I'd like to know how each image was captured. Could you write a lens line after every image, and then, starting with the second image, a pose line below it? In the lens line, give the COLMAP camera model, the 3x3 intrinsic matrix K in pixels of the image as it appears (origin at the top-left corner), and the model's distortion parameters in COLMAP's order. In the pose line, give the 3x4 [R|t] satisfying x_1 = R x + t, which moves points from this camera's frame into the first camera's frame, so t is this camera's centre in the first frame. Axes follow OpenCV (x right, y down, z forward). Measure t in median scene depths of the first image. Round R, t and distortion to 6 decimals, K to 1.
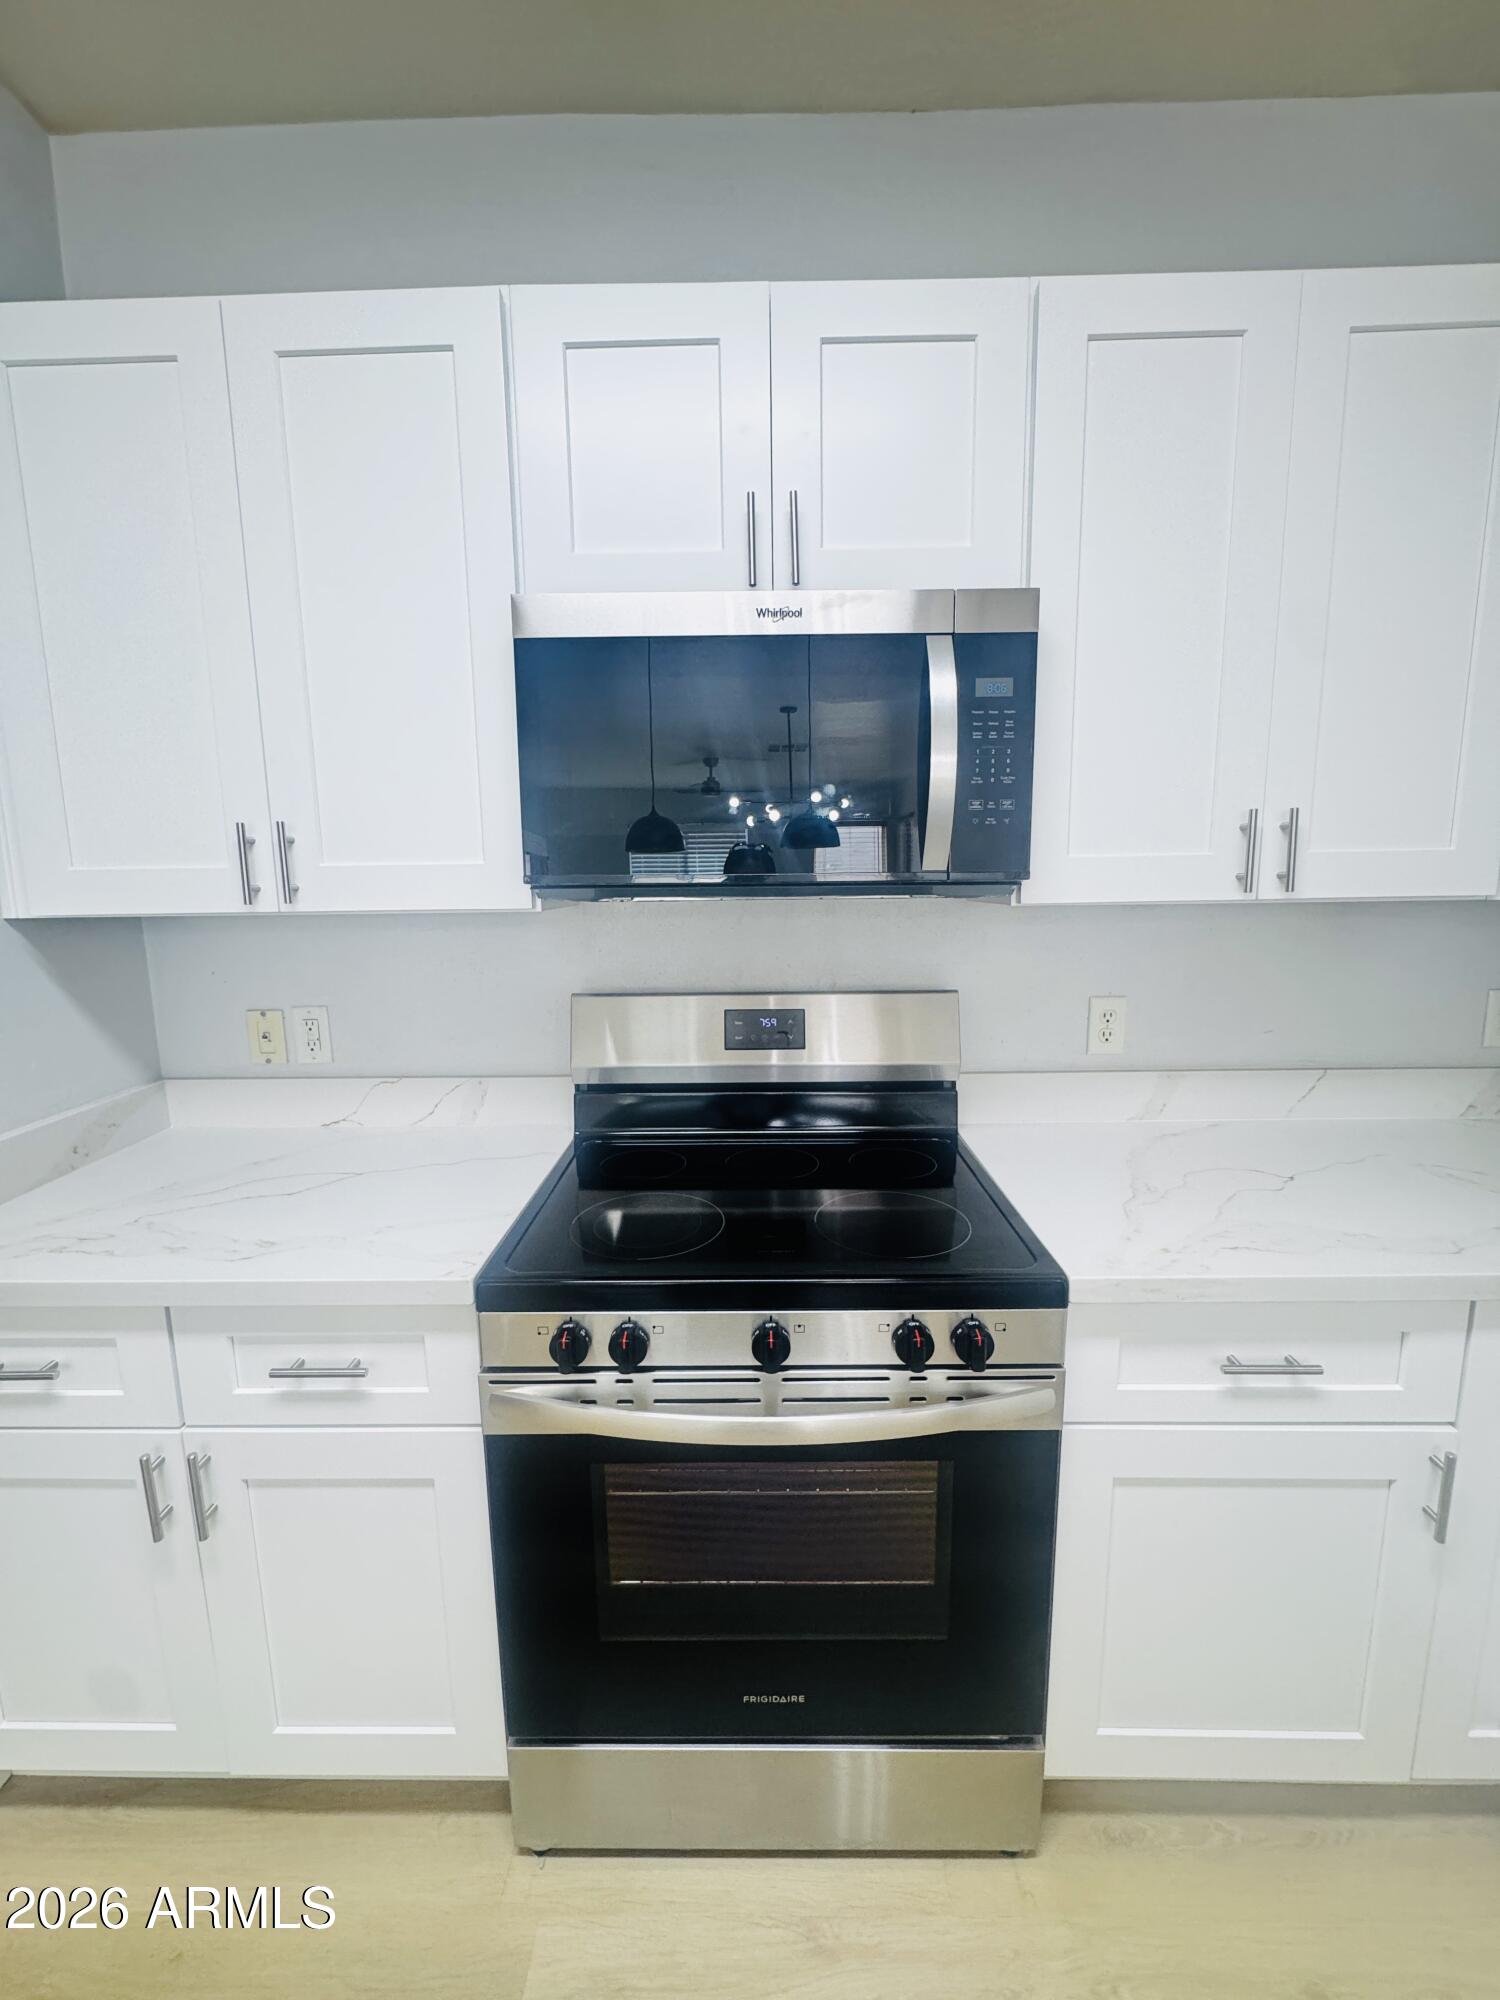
lens RADIAL K [[796.3, 0, 741.7], [0, 796.3, 1002.0], [0, 0, 1]] dist [-0.005285, 0.000928]
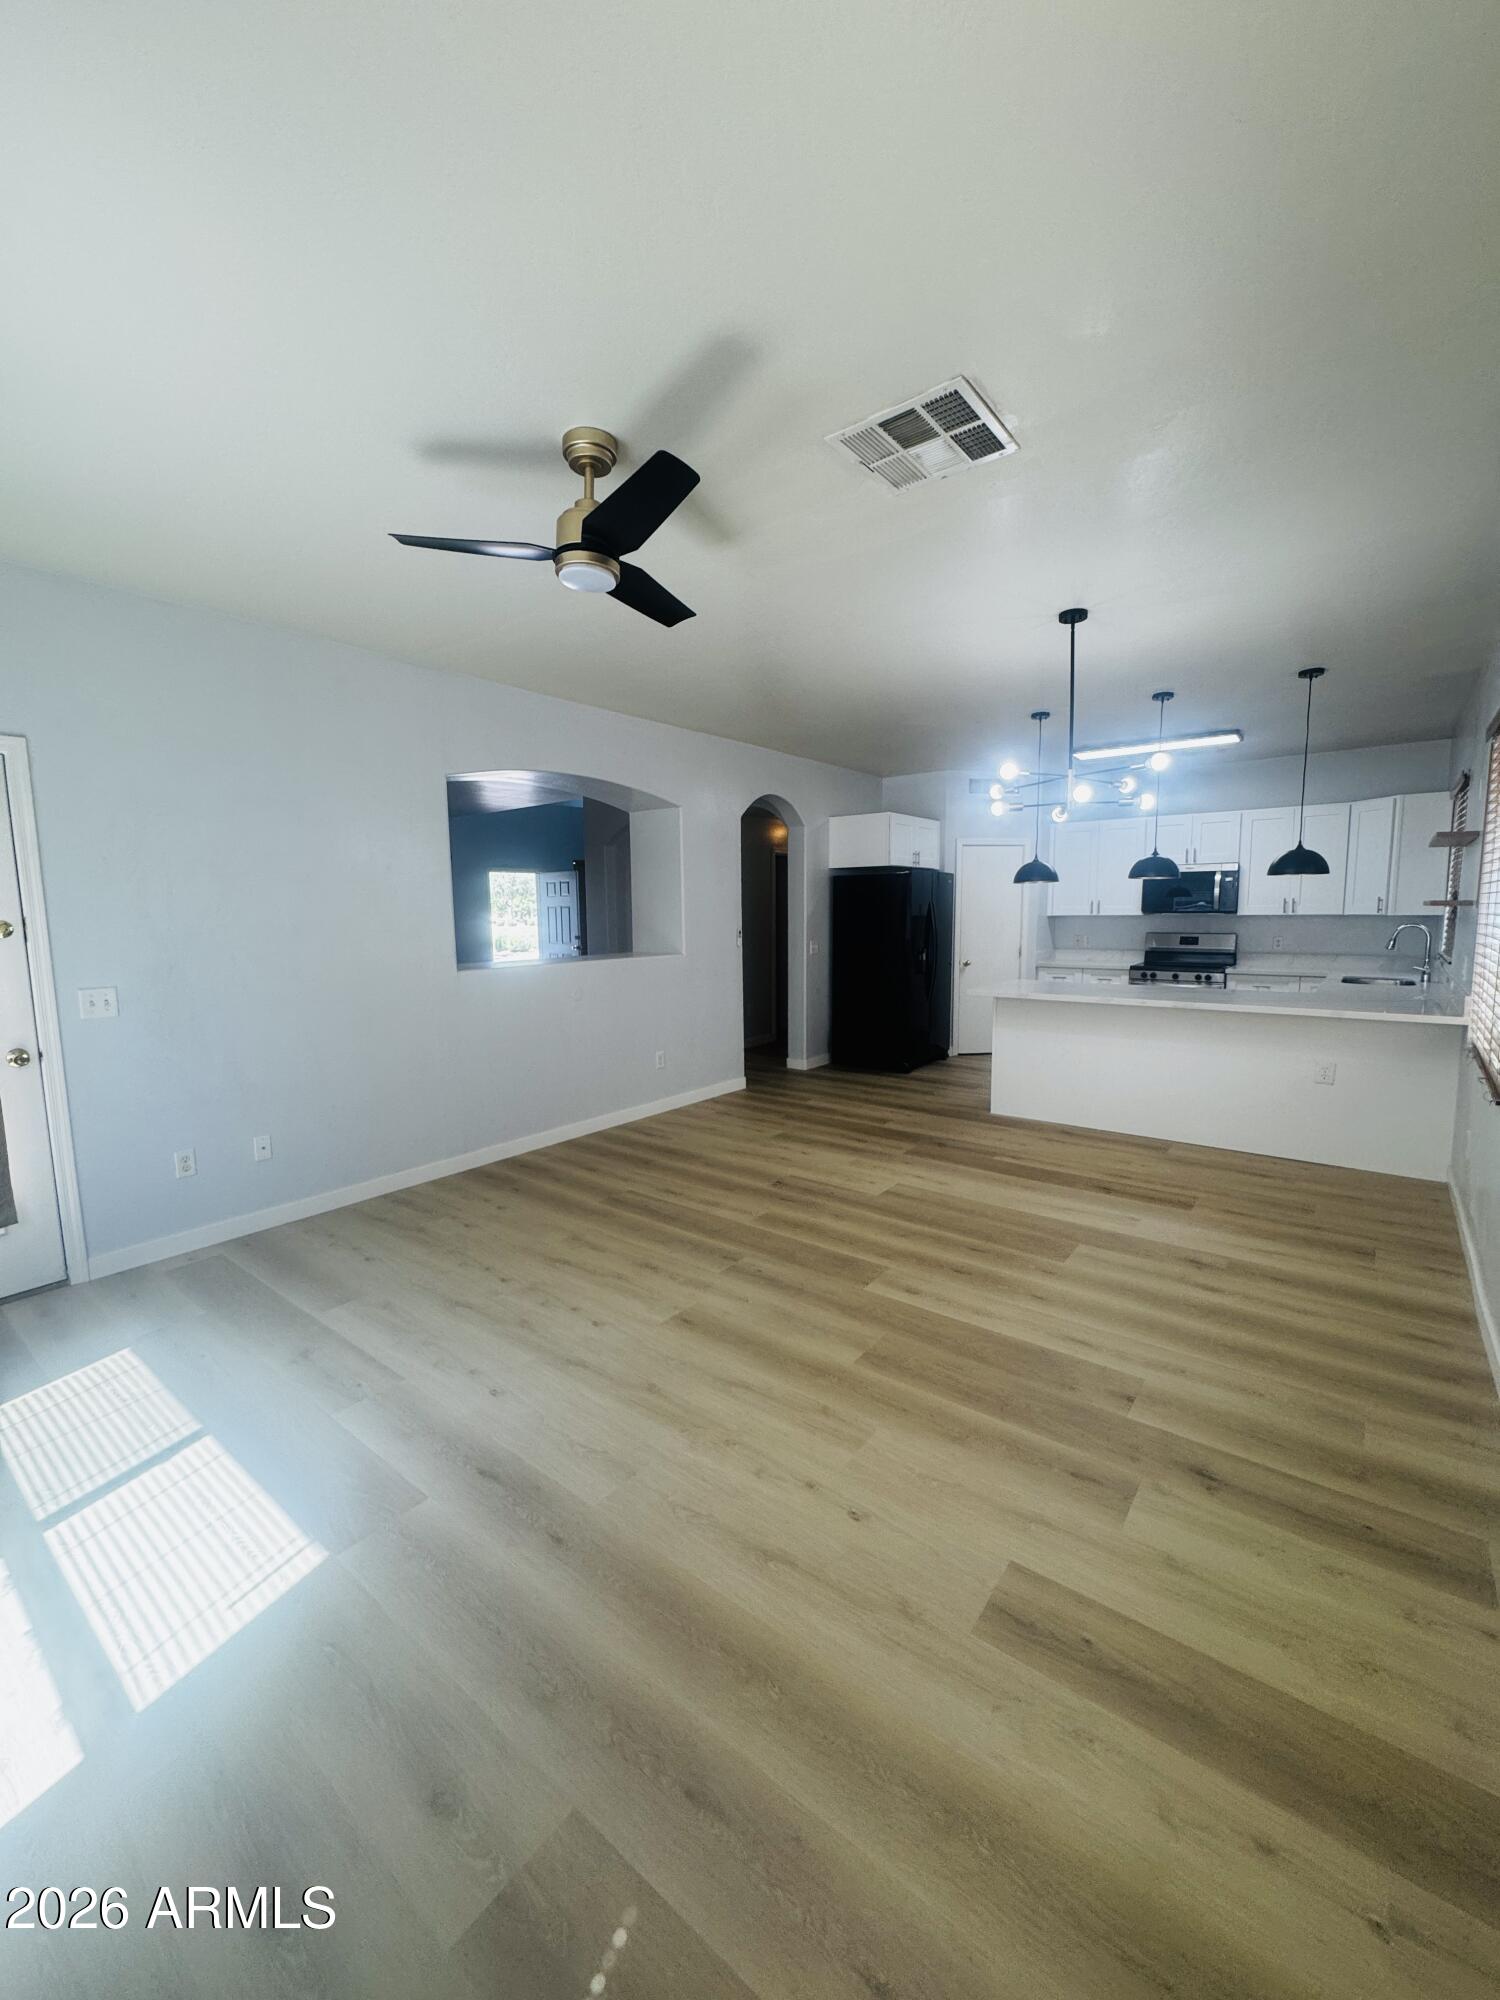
lens RADIAL K [[796.3, 0, 746.7], [0, 796.3, 1000.7], [0, 0, 1]] dist [-0.005285, 0.000928]
pose [[0.794317, 0.073049, -0.603096, 1.114472], [-0.091557, 0.995800, 0.000029, 0.862679], [0.600565, 0.055195, 0.797669, -5.977175]]
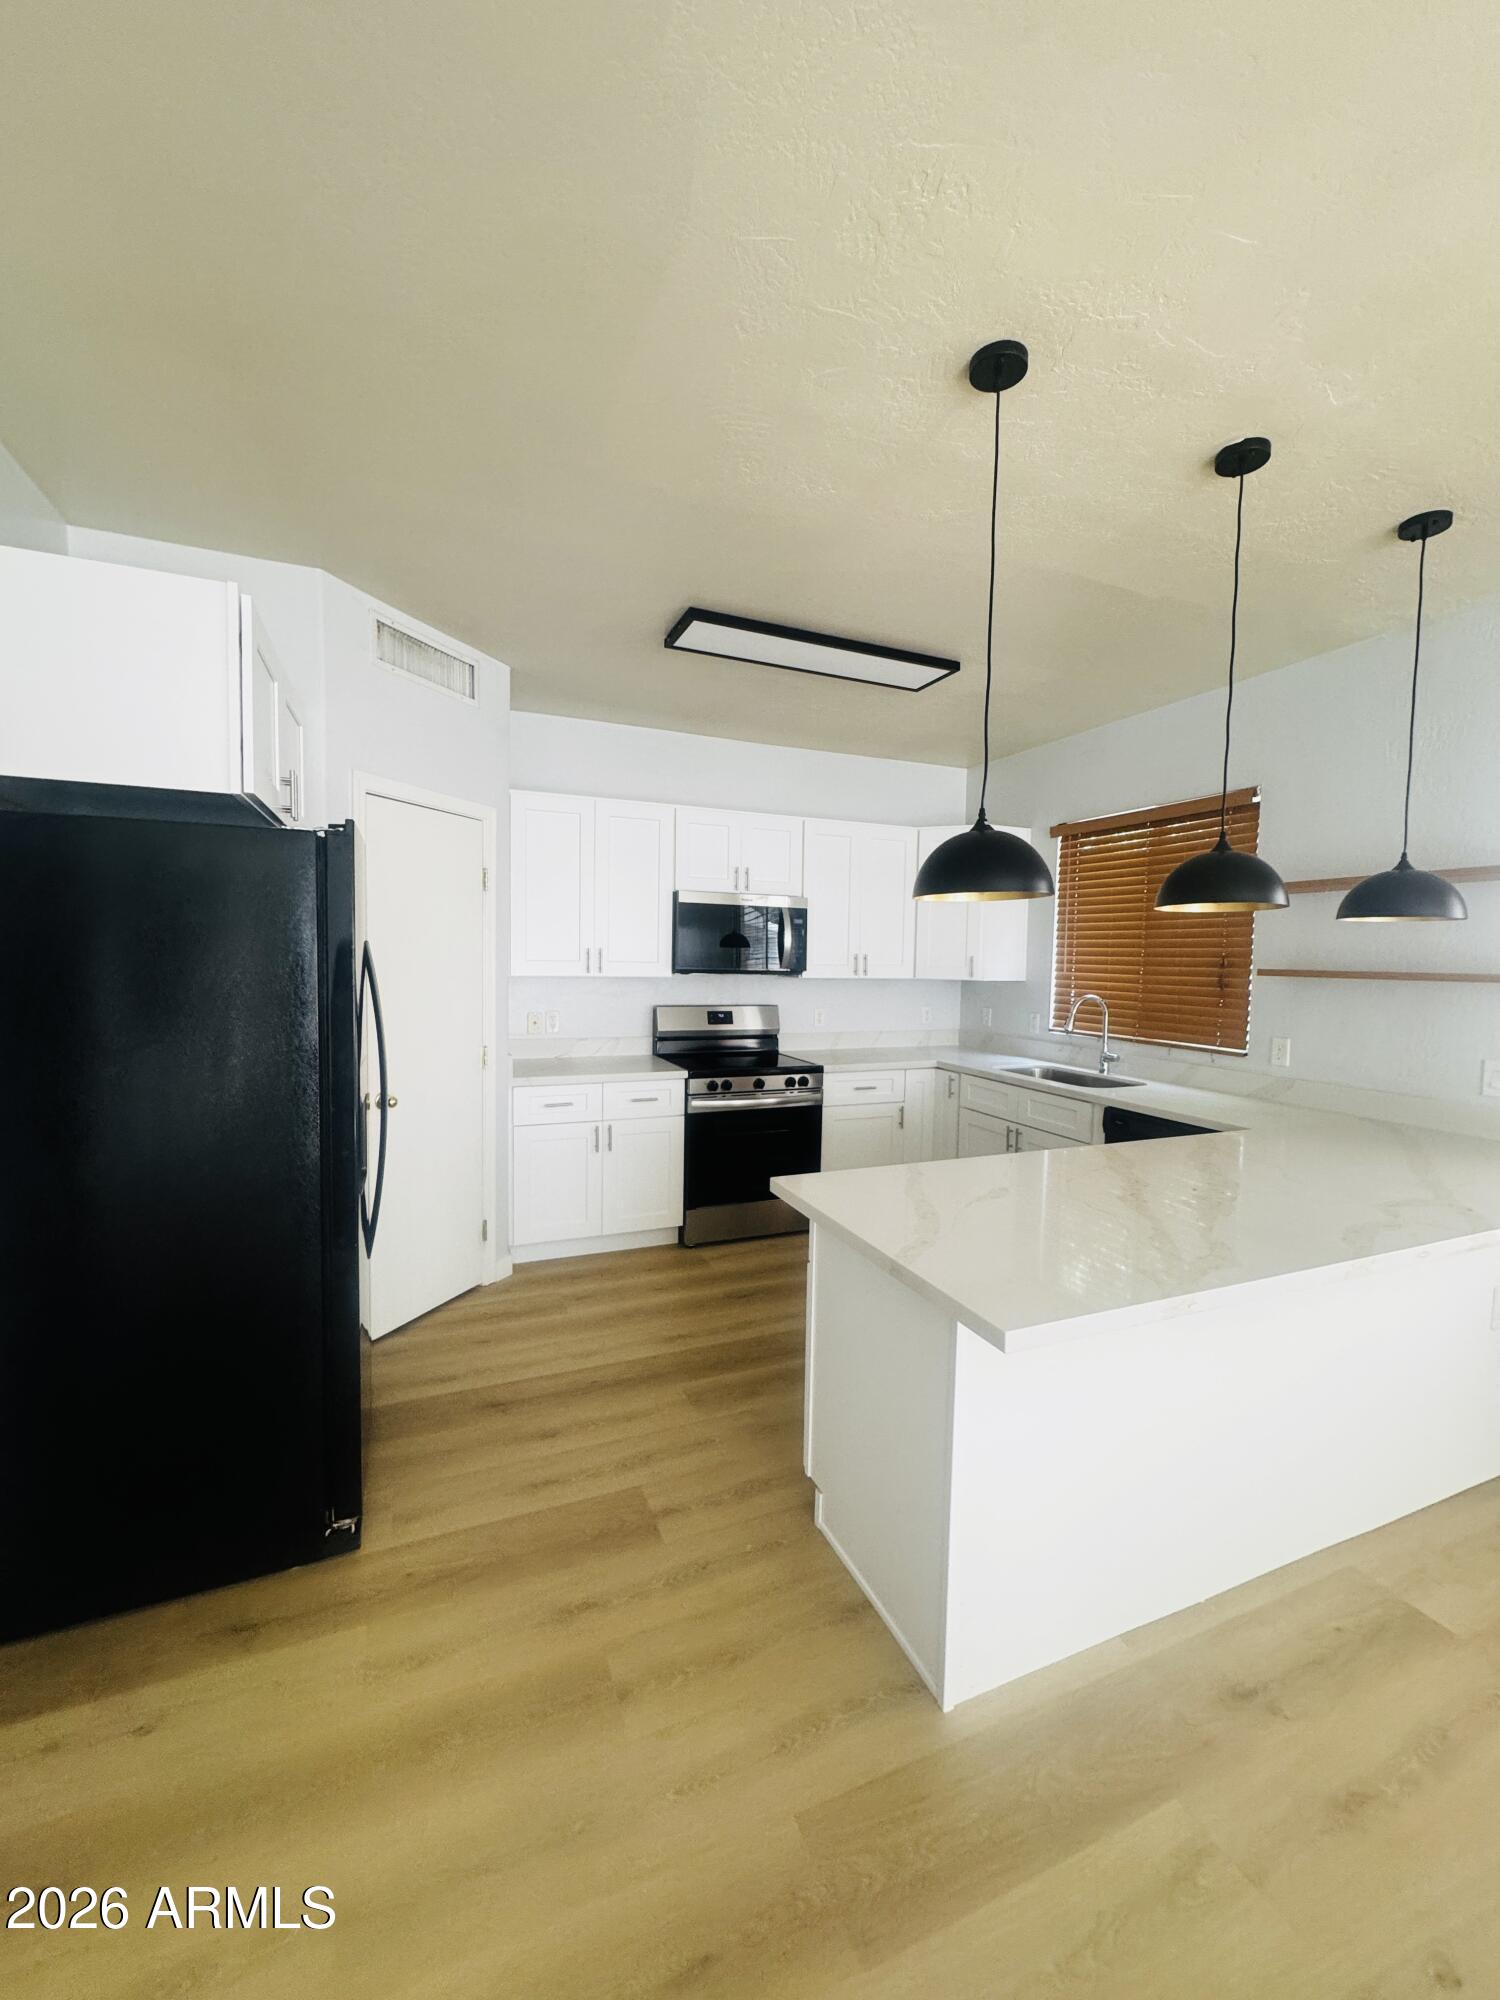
lens RADIAL K [[796.3, 0, 746.4], [0, 796.3, 997.9], [0, 0, 1]] dist [-0.005285, 0.000928]
pose [[0.916069, 0.007857, 0.400944, -1.443081], [0.031544, 0.995299, -0.091574, 0.317731], [-0.399778, 0.096536, 0.911514, -2.370065]]
